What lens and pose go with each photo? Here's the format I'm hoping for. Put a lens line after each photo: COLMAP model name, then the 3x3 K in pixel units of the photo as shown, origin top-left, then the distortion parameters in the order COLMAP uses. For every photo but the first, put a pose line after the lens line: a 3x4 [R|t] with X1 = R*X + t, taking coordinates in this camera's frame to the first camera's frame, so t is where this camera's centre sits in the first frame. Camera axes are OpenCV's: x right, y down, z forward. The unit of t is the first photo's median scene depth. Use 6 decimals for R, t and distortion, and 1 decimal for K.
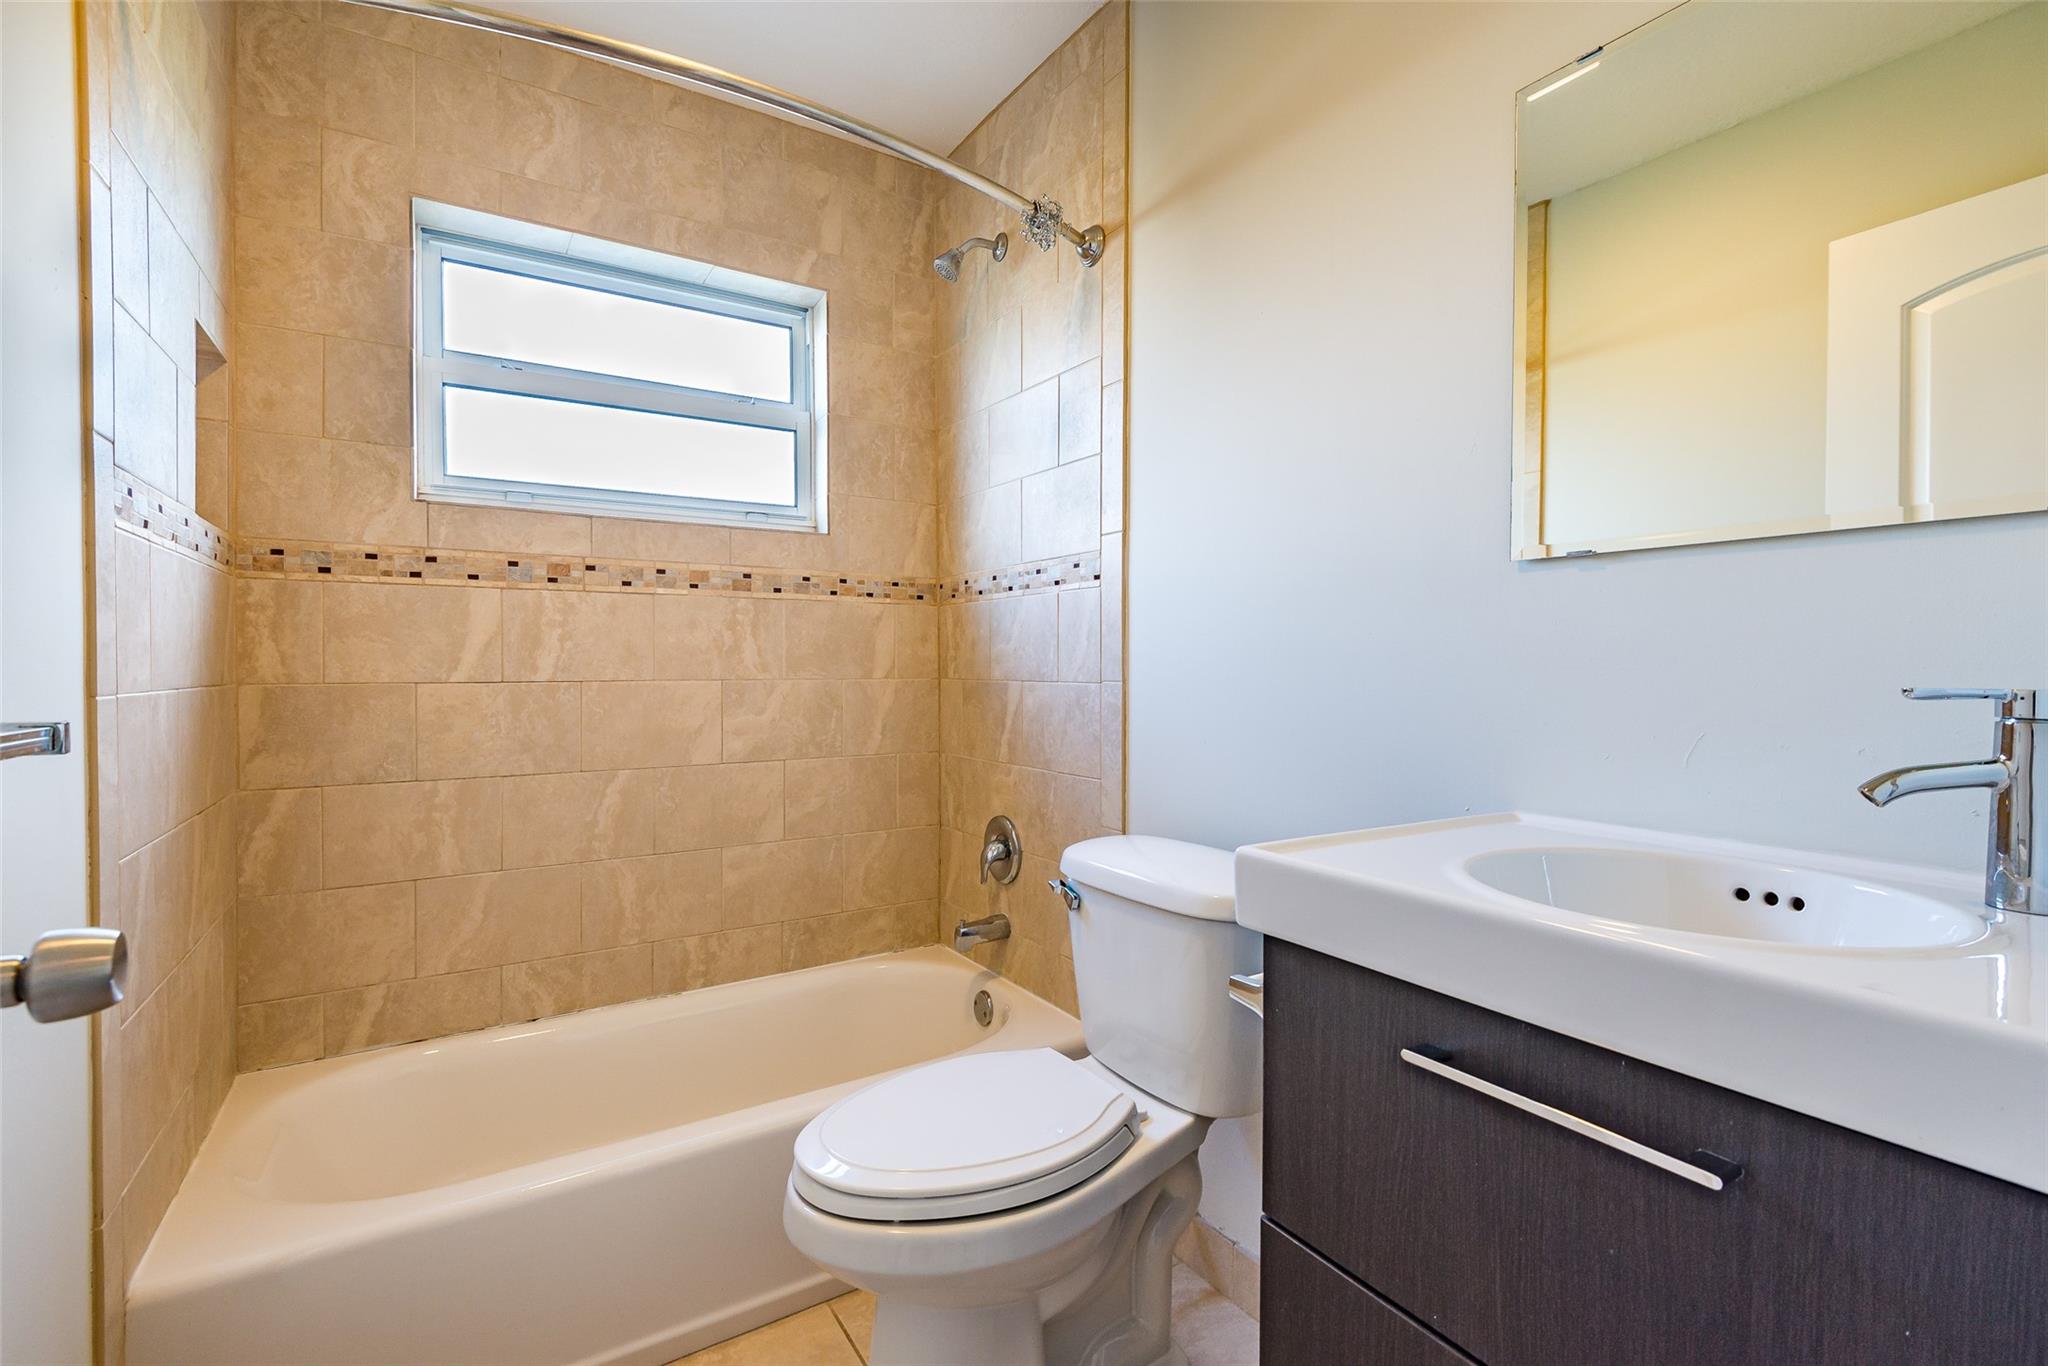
lens RADIAL K [[884.2, 0, 1024.8], [0, 884.2, 672.8], [0, 0, 1]] dist [-0.020915, -0.007681]
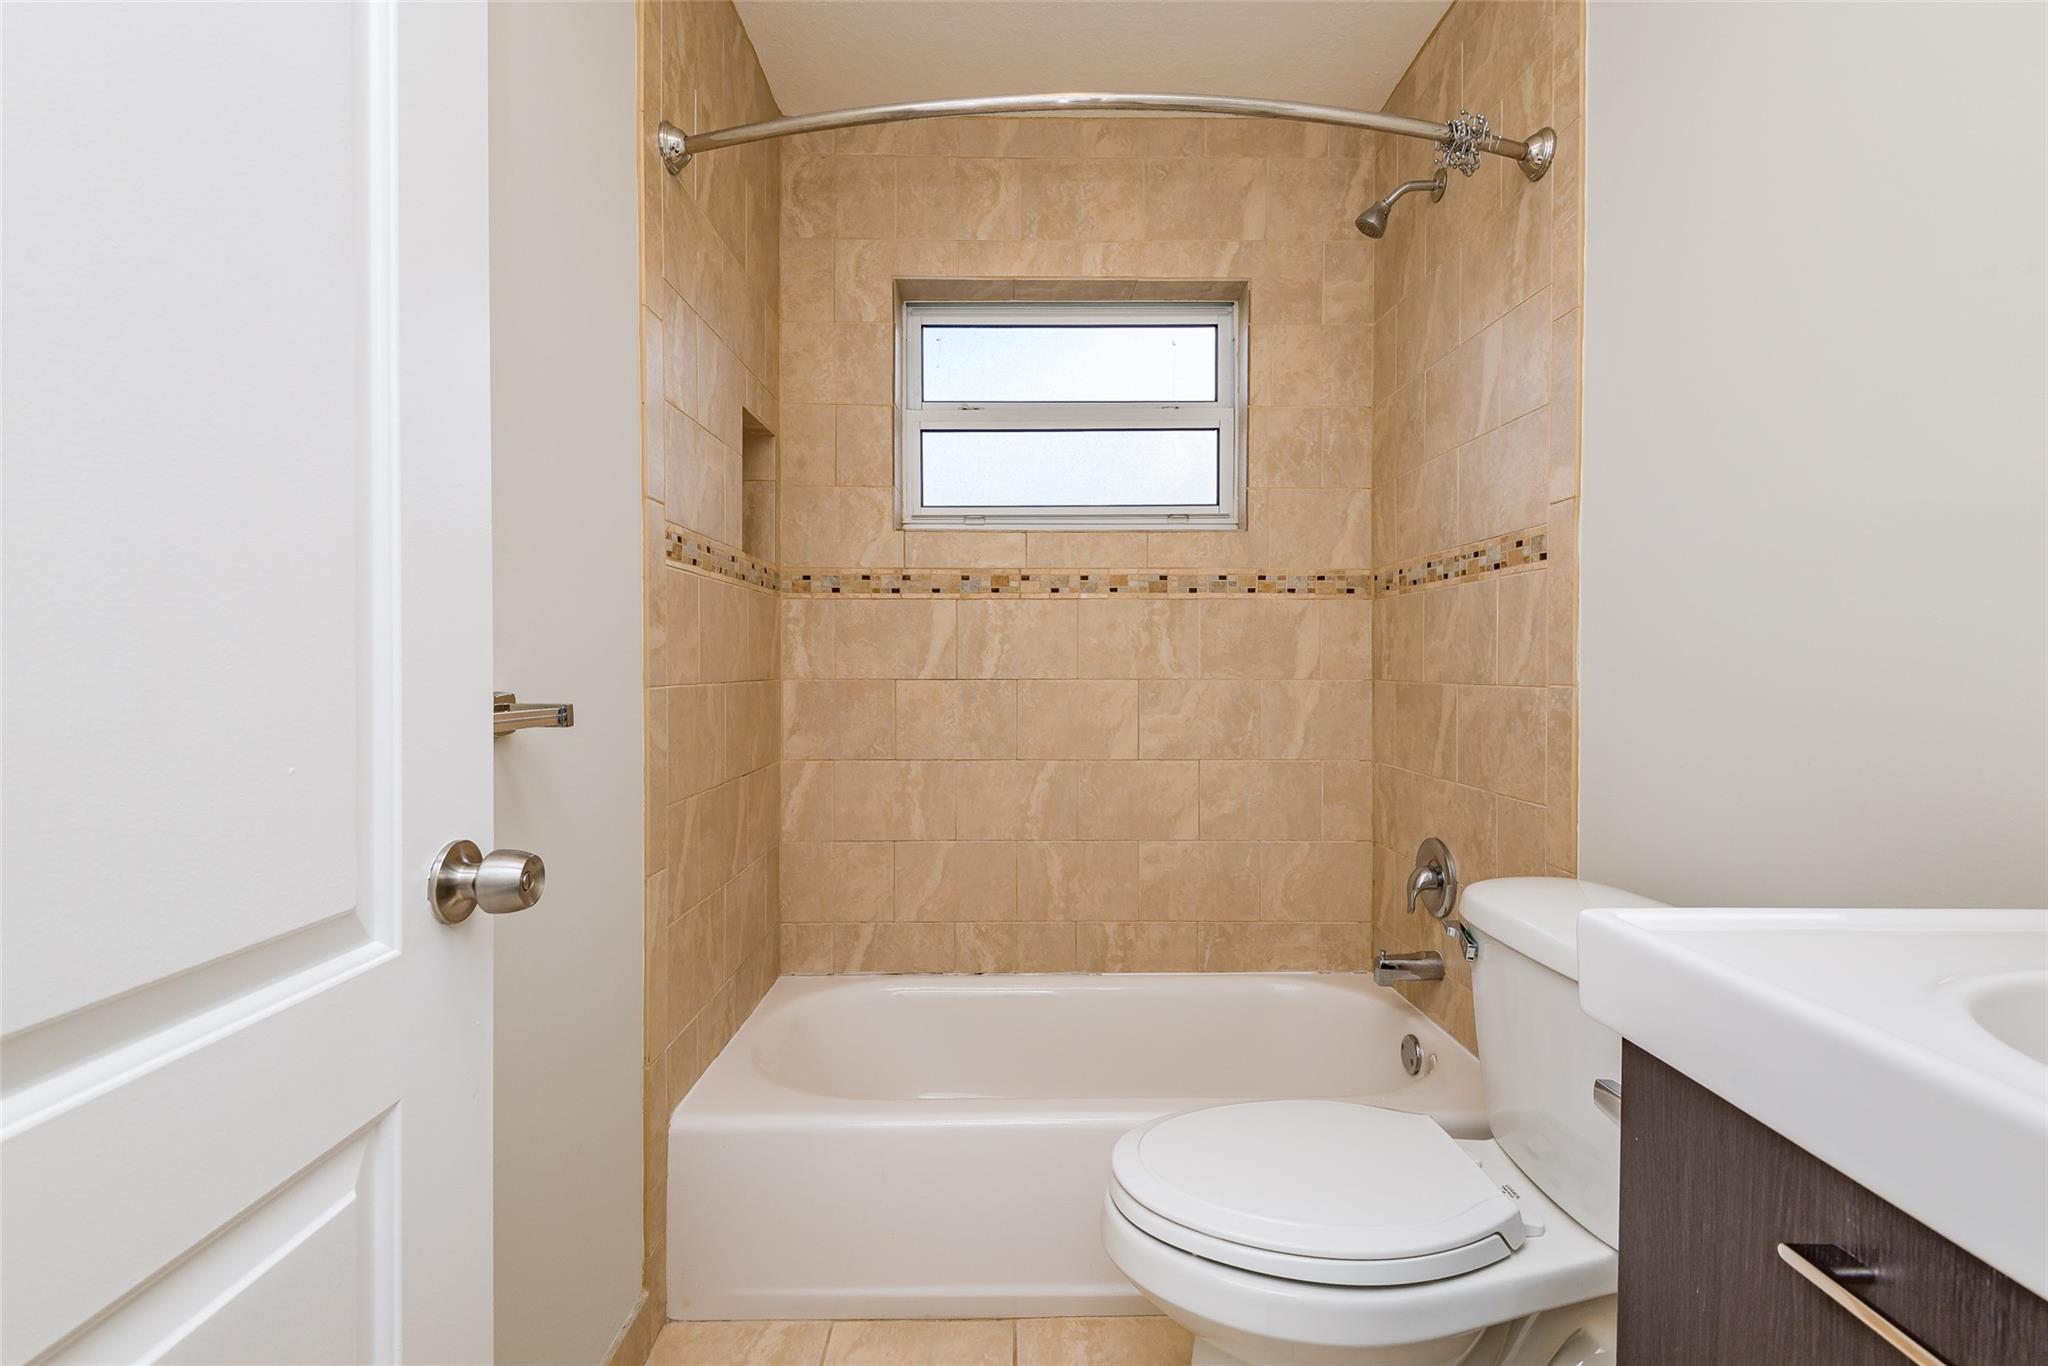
lens RADIAL K [[884.2, 0, 1012.0], [0, 884.2, 674.2], [0, 0, 1]] dist [-0.020915, -0.007681]
pose [[0.839469, 0.005611, -0.543378, 0.100411], [-0.004408, 0.999984, 0.003515, -0.000746], [0.543389, -0.000555, 0.839481, 0.050580]]
